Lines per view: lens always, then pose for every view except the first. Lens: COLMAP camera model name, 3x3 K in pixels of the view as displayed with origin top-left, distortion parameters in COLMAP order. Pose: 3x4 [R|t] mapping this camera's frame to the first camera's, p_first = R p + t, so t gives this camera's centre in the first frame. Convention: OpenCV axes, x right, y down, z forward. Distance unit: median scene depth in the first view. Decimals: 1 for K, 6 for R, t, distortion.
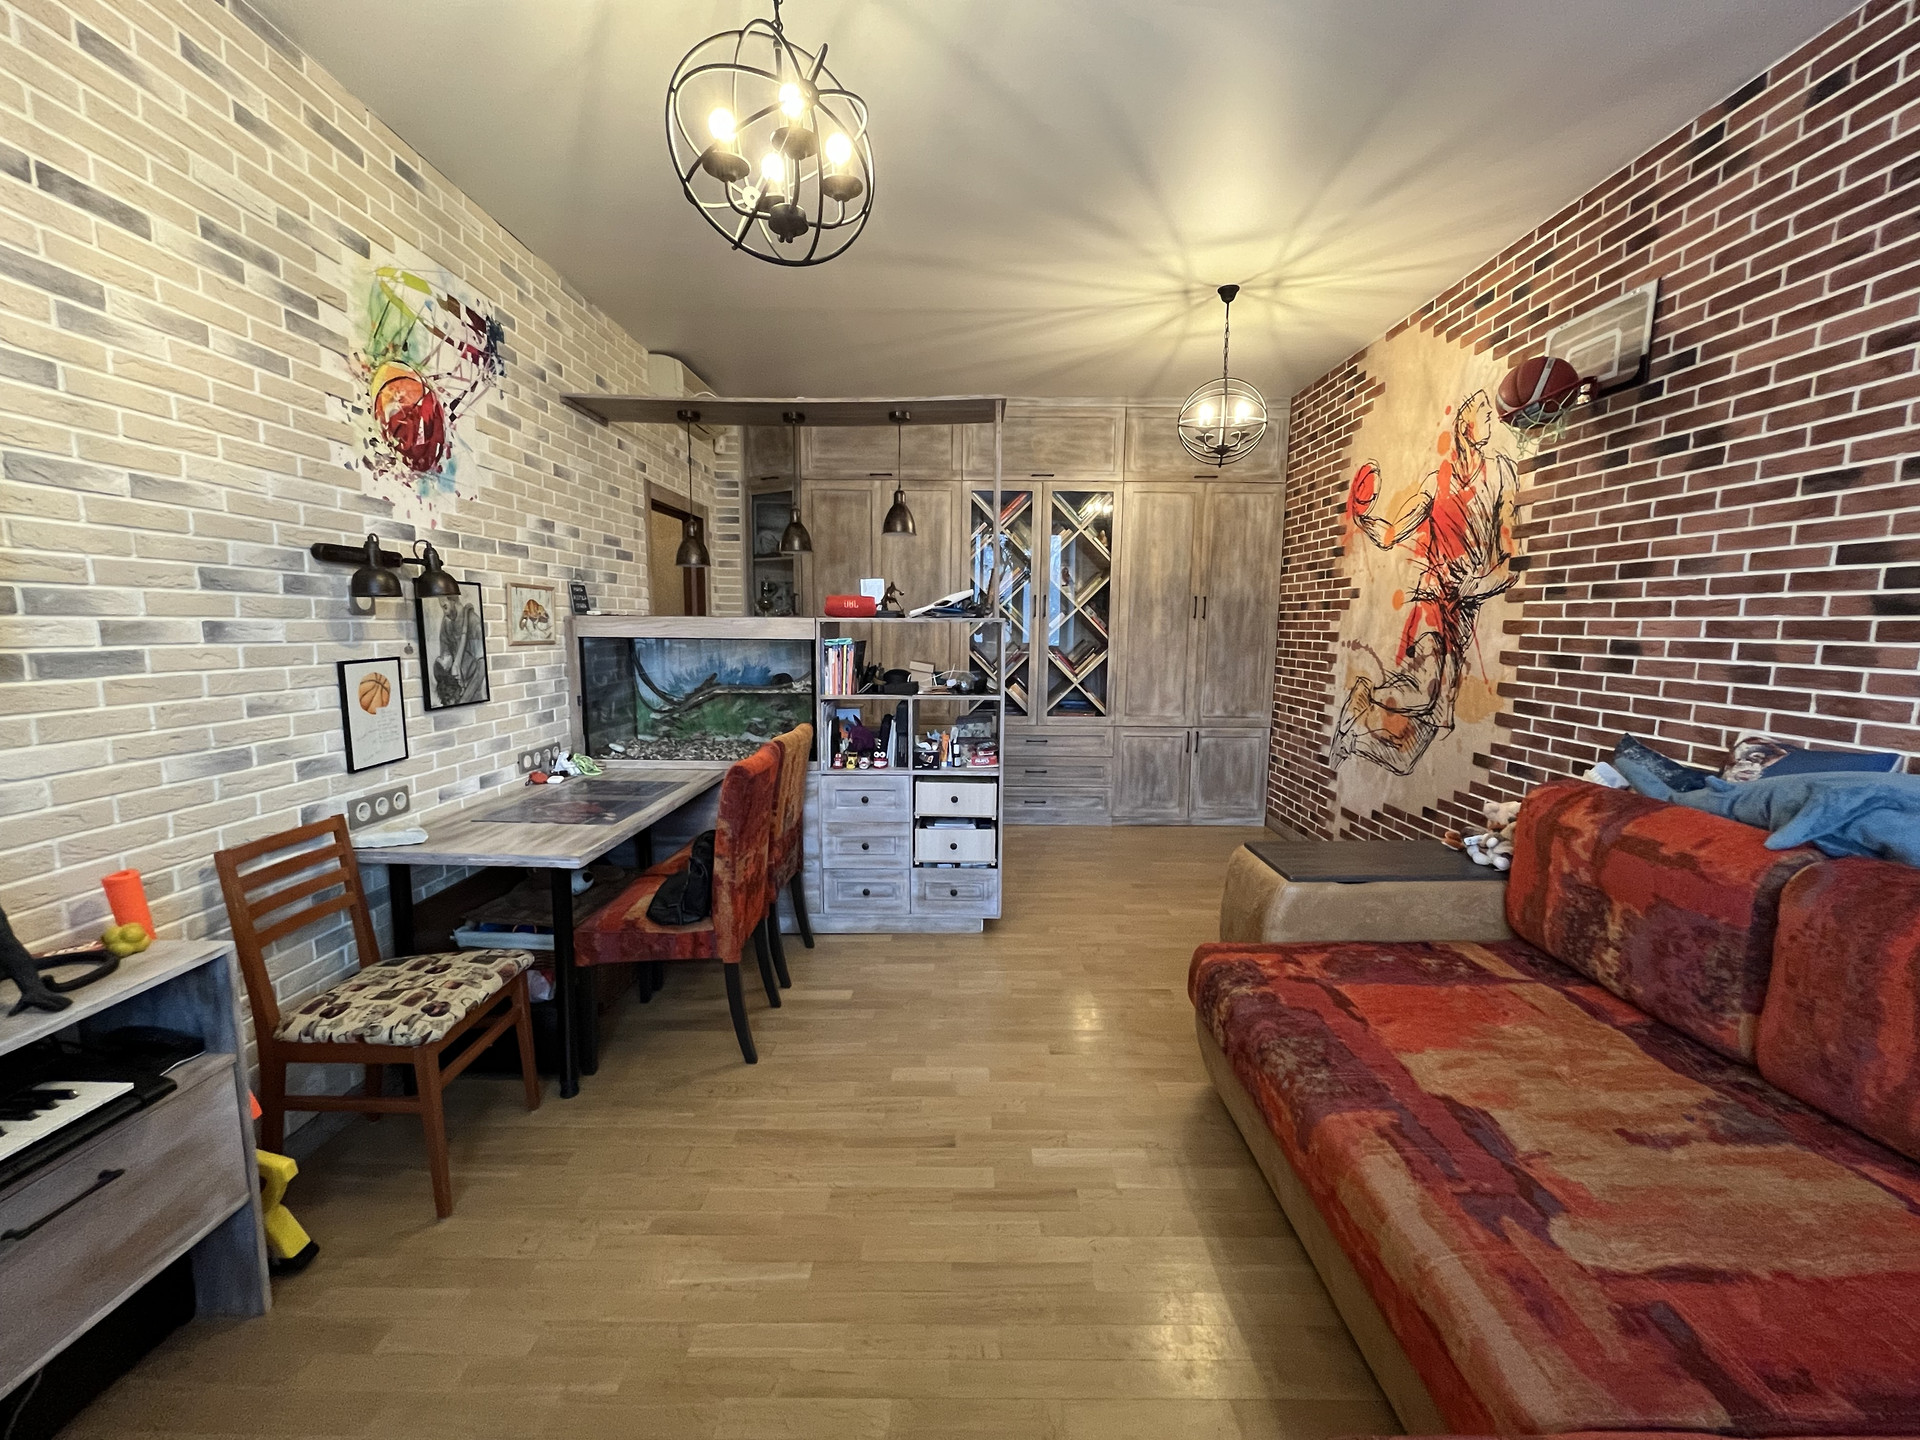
lens RADIAL K [[776.5, 0, 963.5], [0, 776.5, 720.7], [0, 0, 1]] dist [-0.001762, -0.000782]
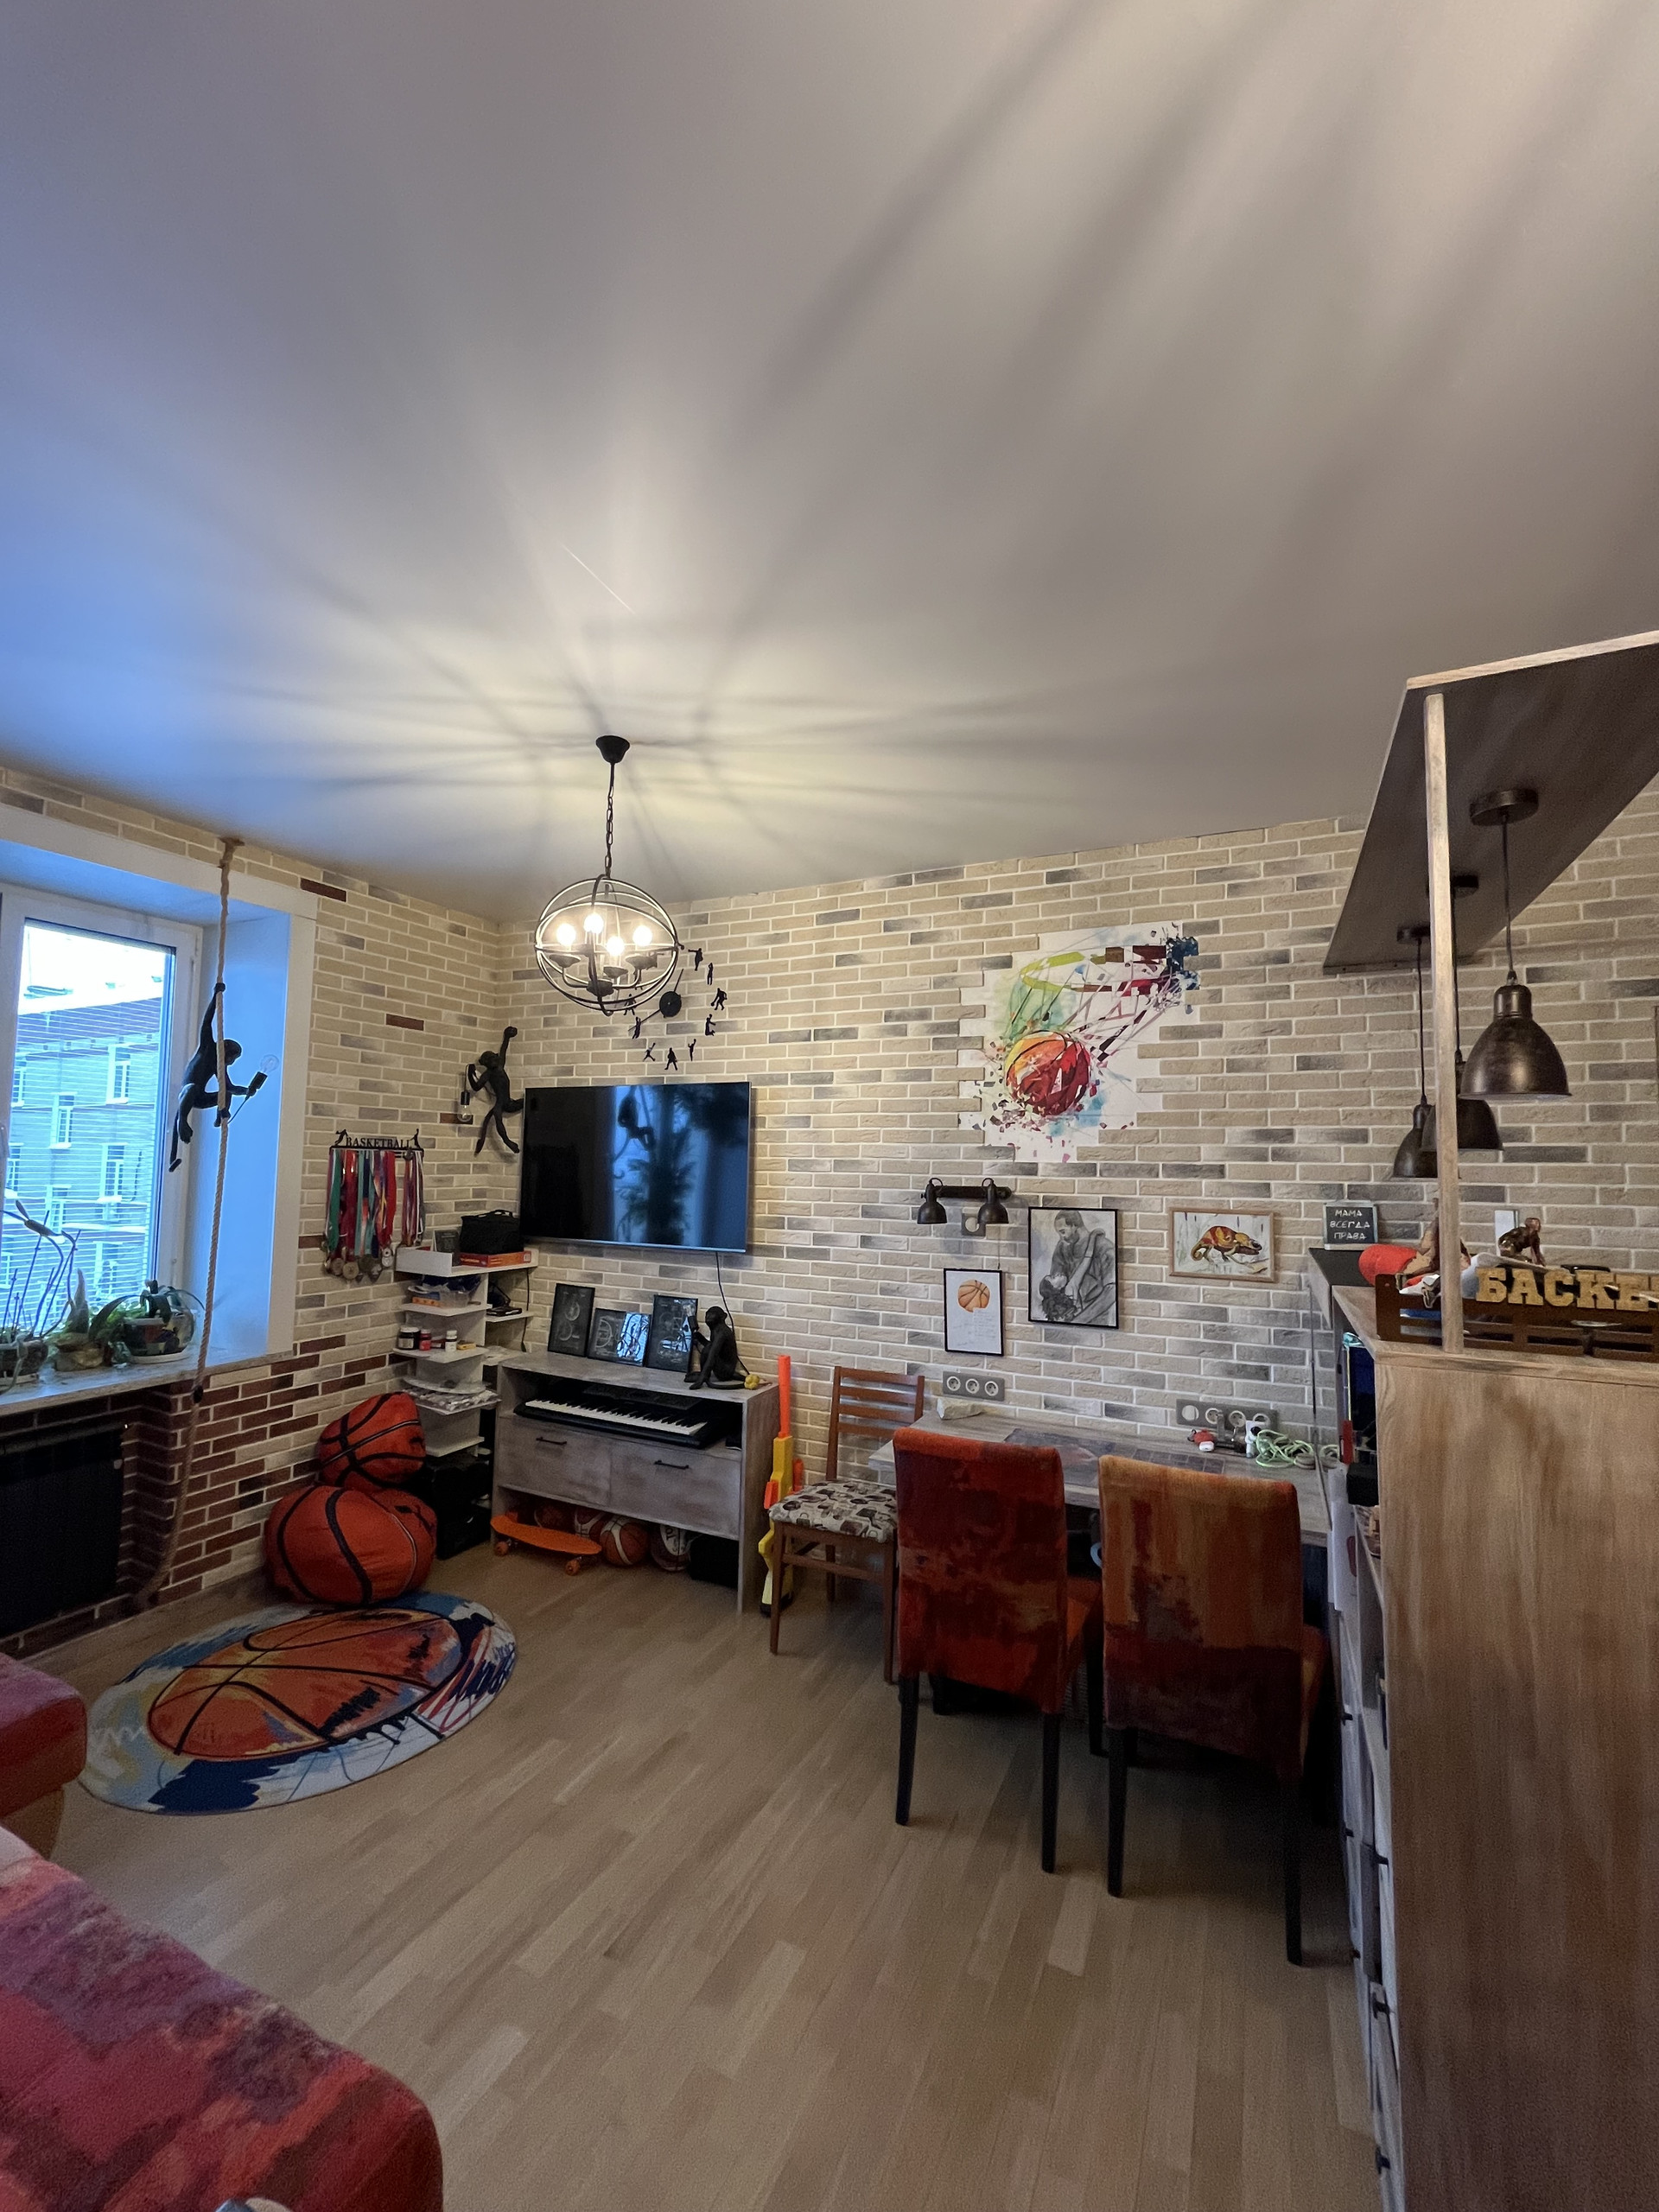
lens RADIAL K [[894.6, 0, 830.3], [0, 894.6, 1104.3], [0, 0, 1]] dist [-0.001762, -0.000782]
pose [[-0.424082, -0.077420, -0.902308, 0.685195], [-0.127882, 0.991475, -0.024967, -0.272798], [0.896549, 0.104801, -0.430368, 1.333163]]
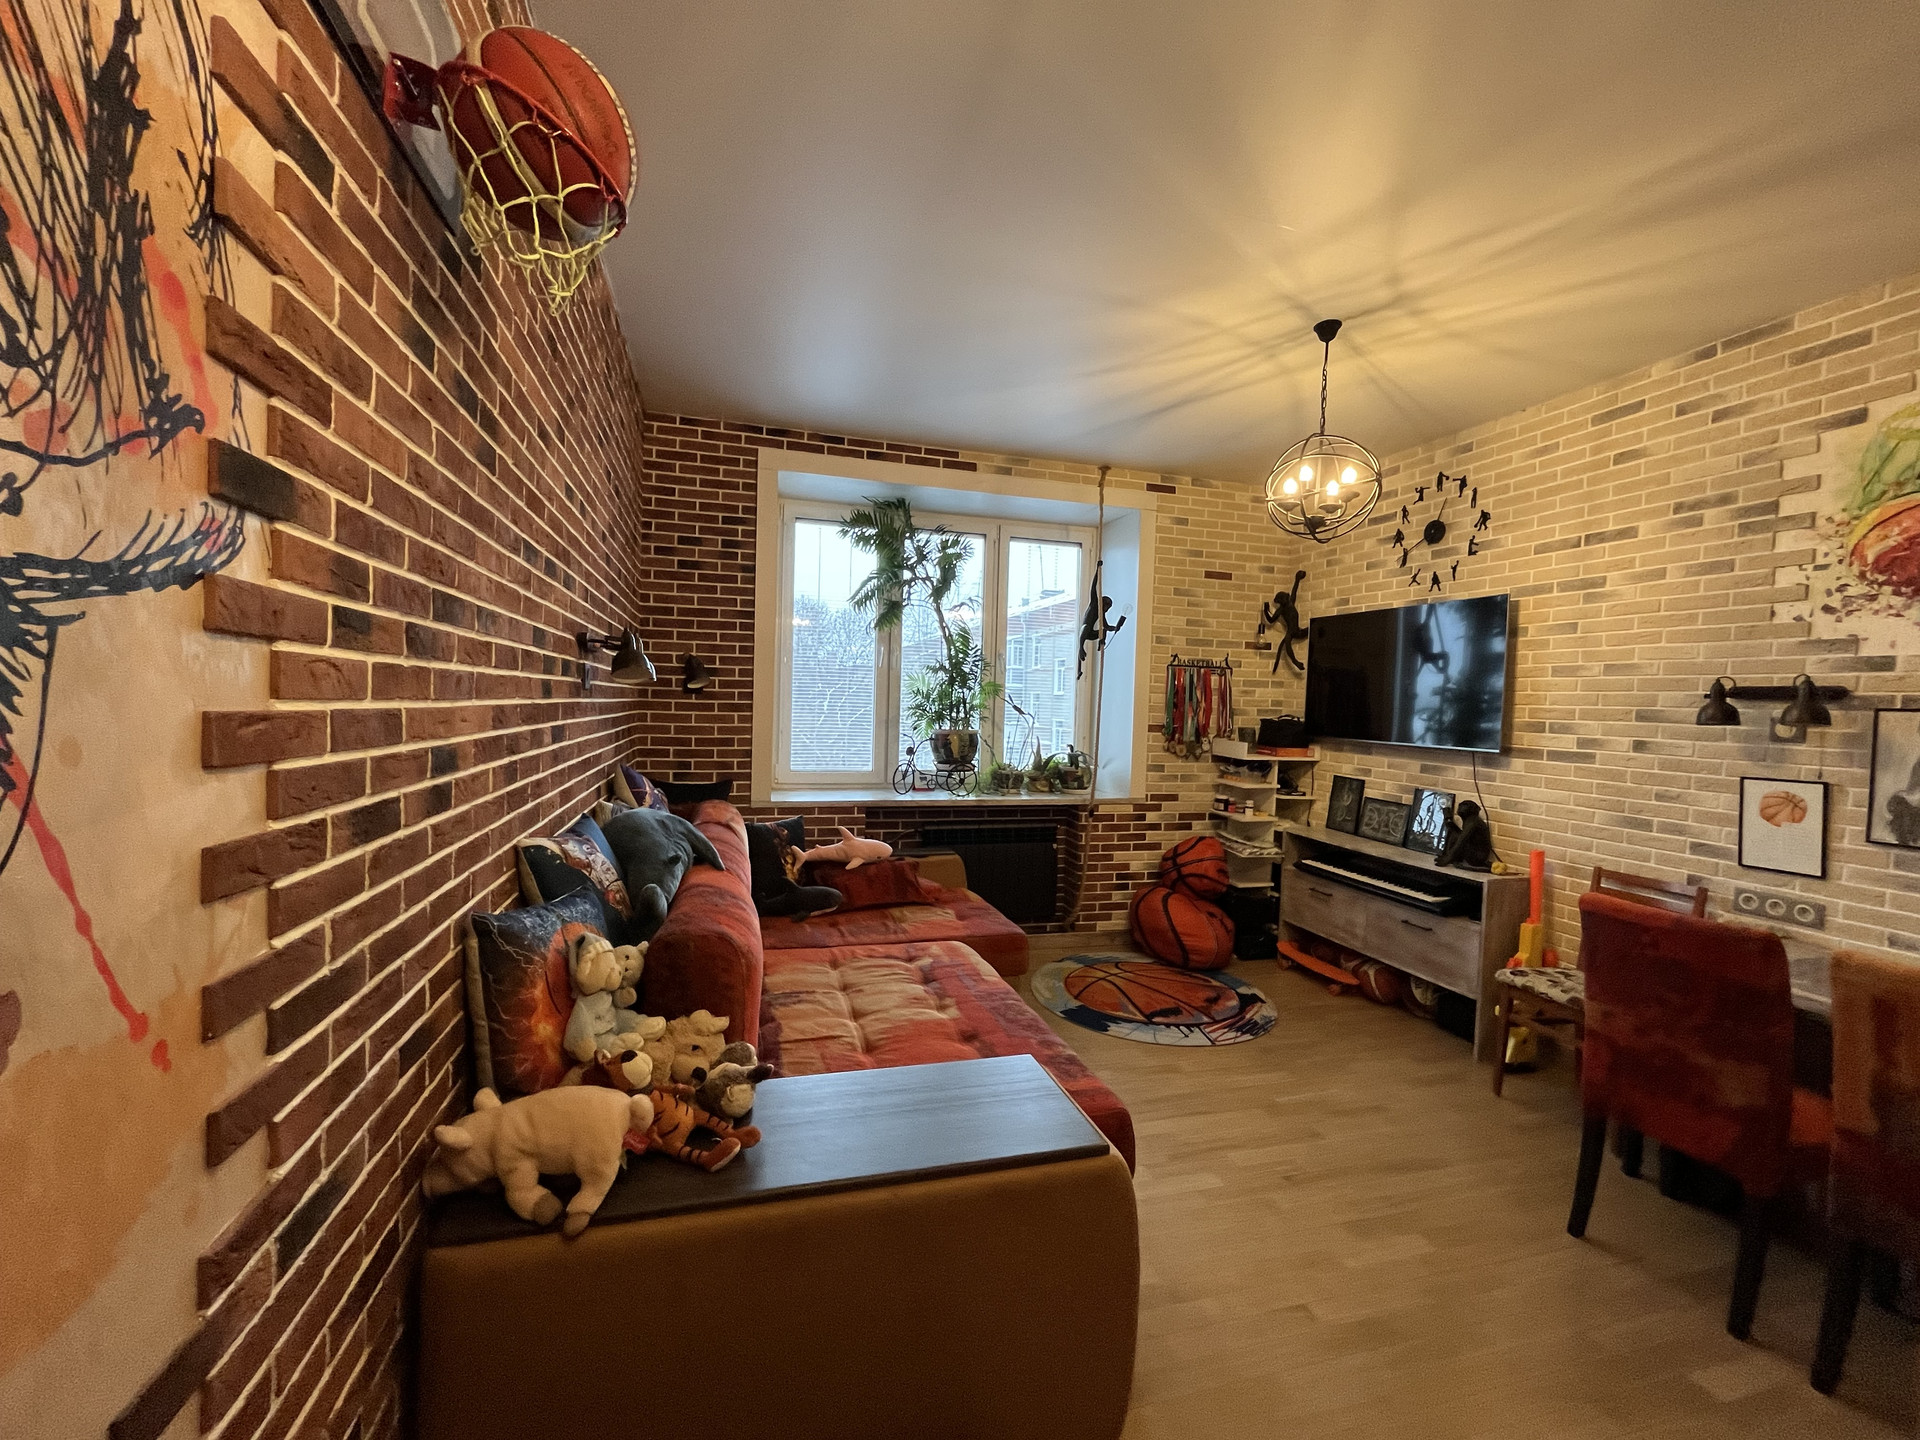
lens RADIAL K [[776.5, 0, 963.5], [0, 776.5, 720.7], [0, 0, 1]] dist [-0.001762, -0.000782]
pose [[-0.956183, -0.030315, -0.291195, 0.717189], [-0.074057, 0.987322, 0.140395, -0.226498], [0.283247, 0.155808, -0.946306, 1.649890]]
